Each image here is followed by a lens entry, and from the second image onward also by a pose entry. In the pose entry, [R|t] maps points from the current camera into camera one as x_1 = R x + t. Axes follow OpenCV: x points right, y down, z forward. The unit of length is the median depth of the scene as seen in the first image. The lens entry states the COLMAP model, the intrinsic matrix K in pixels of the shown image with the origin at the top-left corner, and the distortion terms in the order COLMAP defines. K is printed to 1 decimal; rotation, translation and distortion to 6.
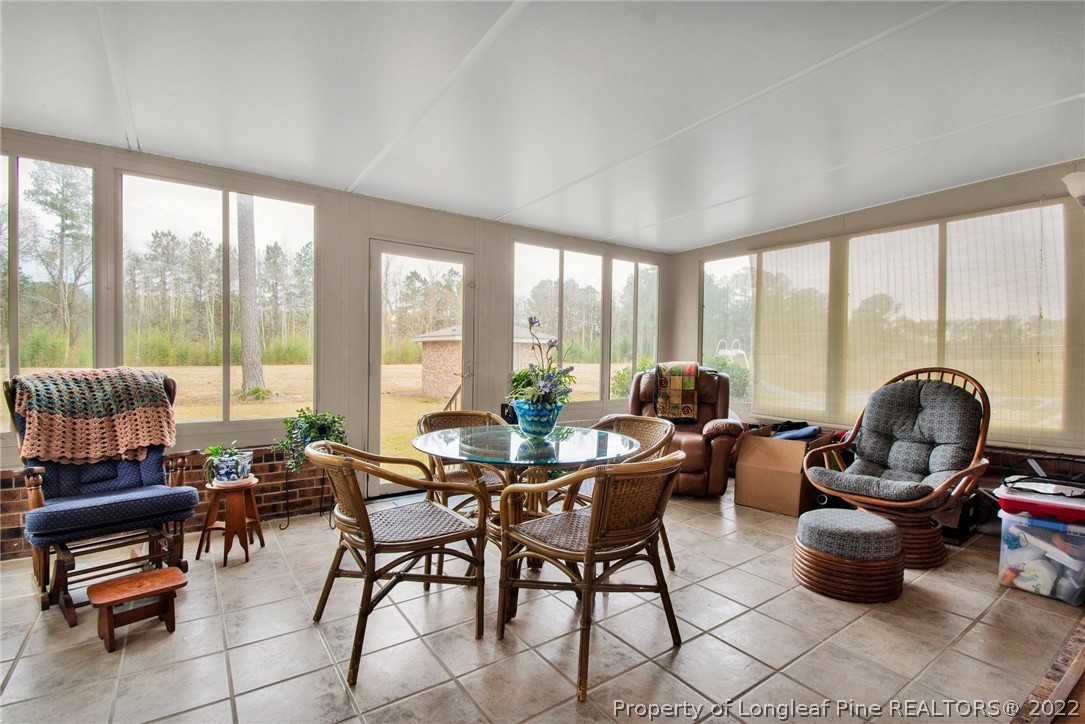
lens RADIAL K [[495.8, 0, 551.1], [0, 495.8, 362.0], [0, 0, 1]] dist [0.033444, -0.029131]
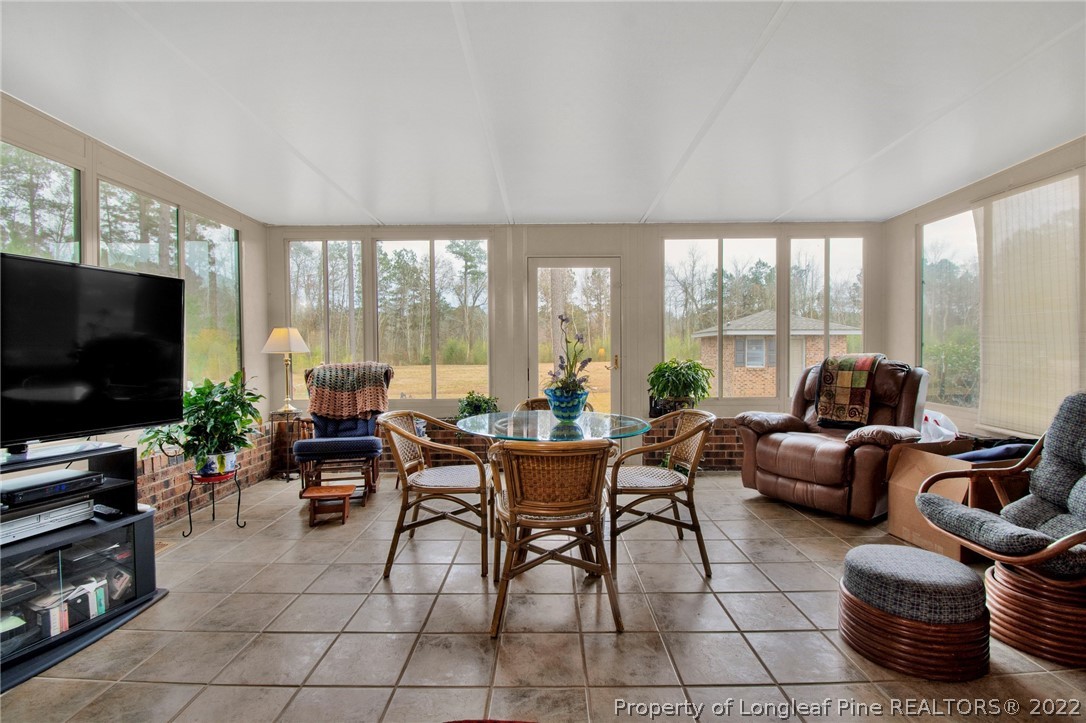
lens RADIAL K [[478.7, 0, 540.8], [0, 478.7, 357.4], [0, 0, 1]] dist [0.014556, -0.024393]
pose [[0.803417, -0.009987, -0.595333, 0.322021], [0.008811, 0.999949, -0.004884, 0.005142], [0.595352, -0.001322, 0.803464, 0.052857]]
